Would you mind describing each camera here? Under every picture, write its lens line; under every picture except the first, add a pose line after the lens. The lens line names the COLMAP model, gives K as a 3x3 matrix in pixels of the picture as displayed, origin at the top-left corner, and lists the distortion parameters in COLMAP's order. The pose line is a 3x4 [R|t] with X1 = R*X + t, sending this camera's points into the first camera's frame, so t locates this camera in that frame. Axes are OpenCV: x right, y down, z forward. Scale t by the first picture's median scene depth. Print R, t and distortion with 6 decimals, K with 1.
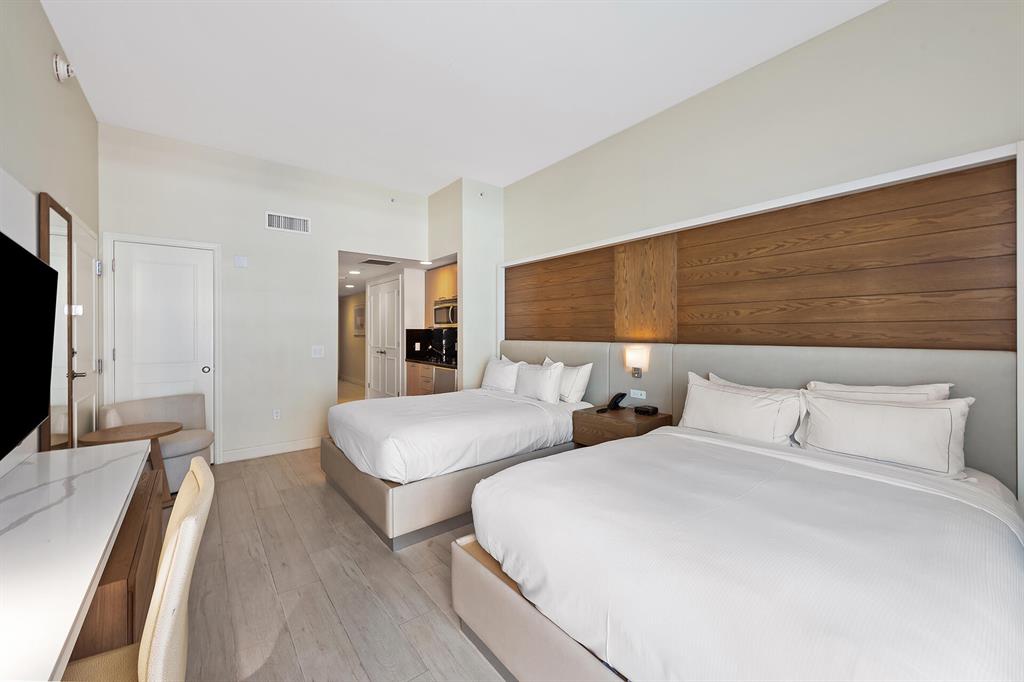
lens RADIAL K [[405.6, 0, 510.8], [0, 405.6, 330.5], [0, 0, 1]] dist [0.018311, -0.000117]
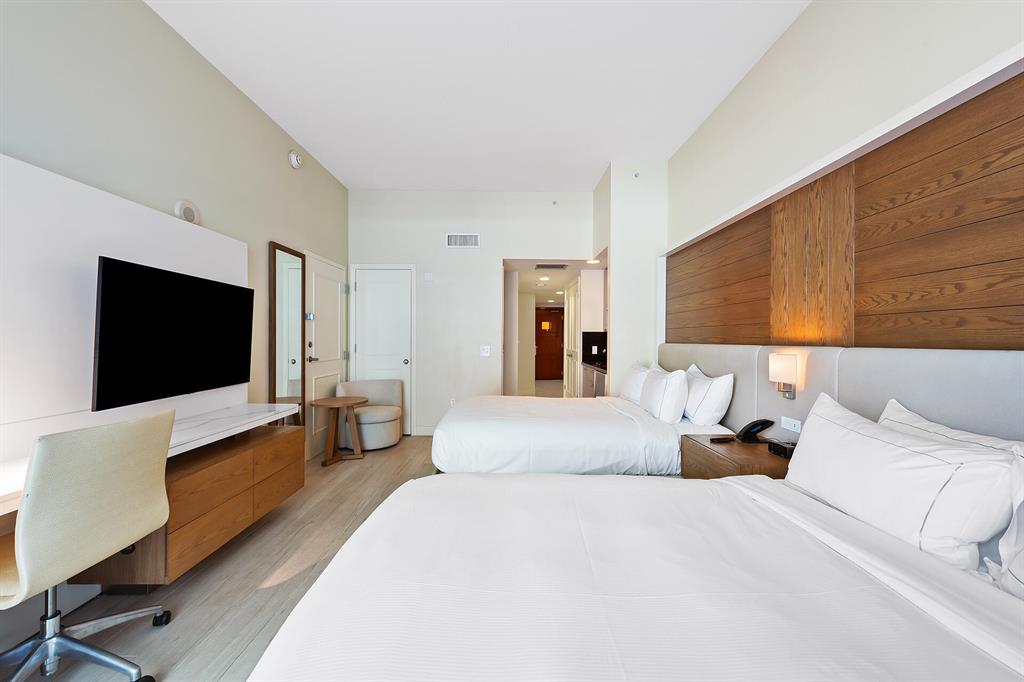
lens RADIAL K [[403.7, 0, 512.0], [0, 403.7, 341.0], [0, 0, 1]] dist [0.001071, -0.000120]
pose [[0.795347, 0.007890, -0.606104, 0.345302], [-0.002827, 0.999953, 0.009308, 0.017818], [0.606148, -0.005689, 0.795331, 0.208987]]
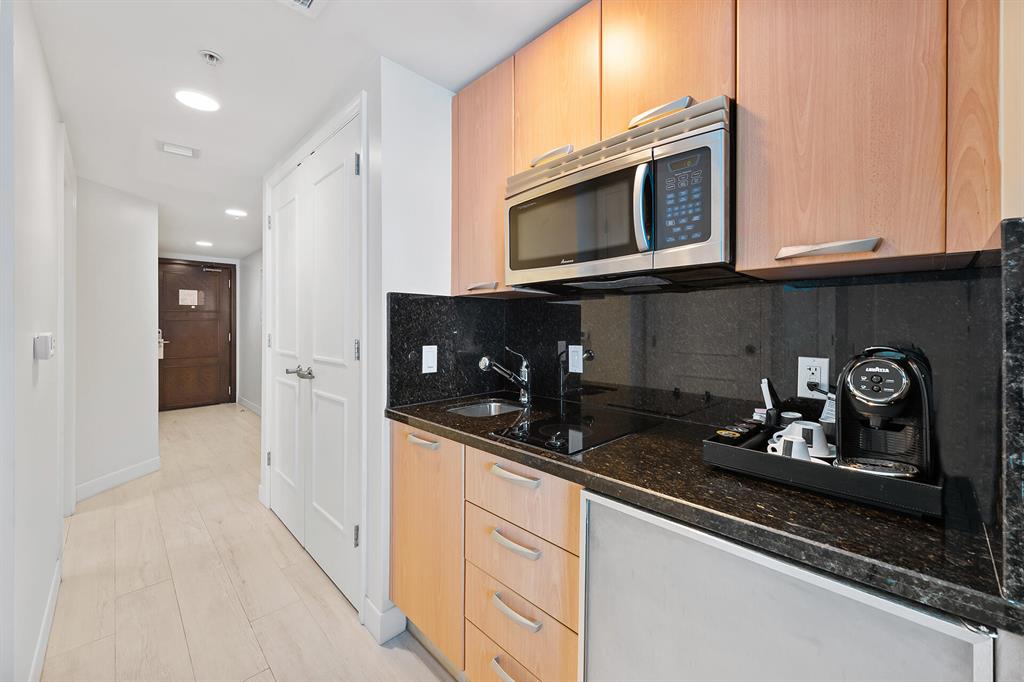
lens RADIAL K [[408.6, 0, 507.9], [0, 408.6, 324.1], [0, 0, 1]] dist [0.000166, -0.000477]
pose [[0.993978, -0.002449, 0.109555, -0.365873], [0.002771, 0.999992, -0.002781, 0.030293], [-0.109547, 0.003068, 0.993977, 1.273174]]
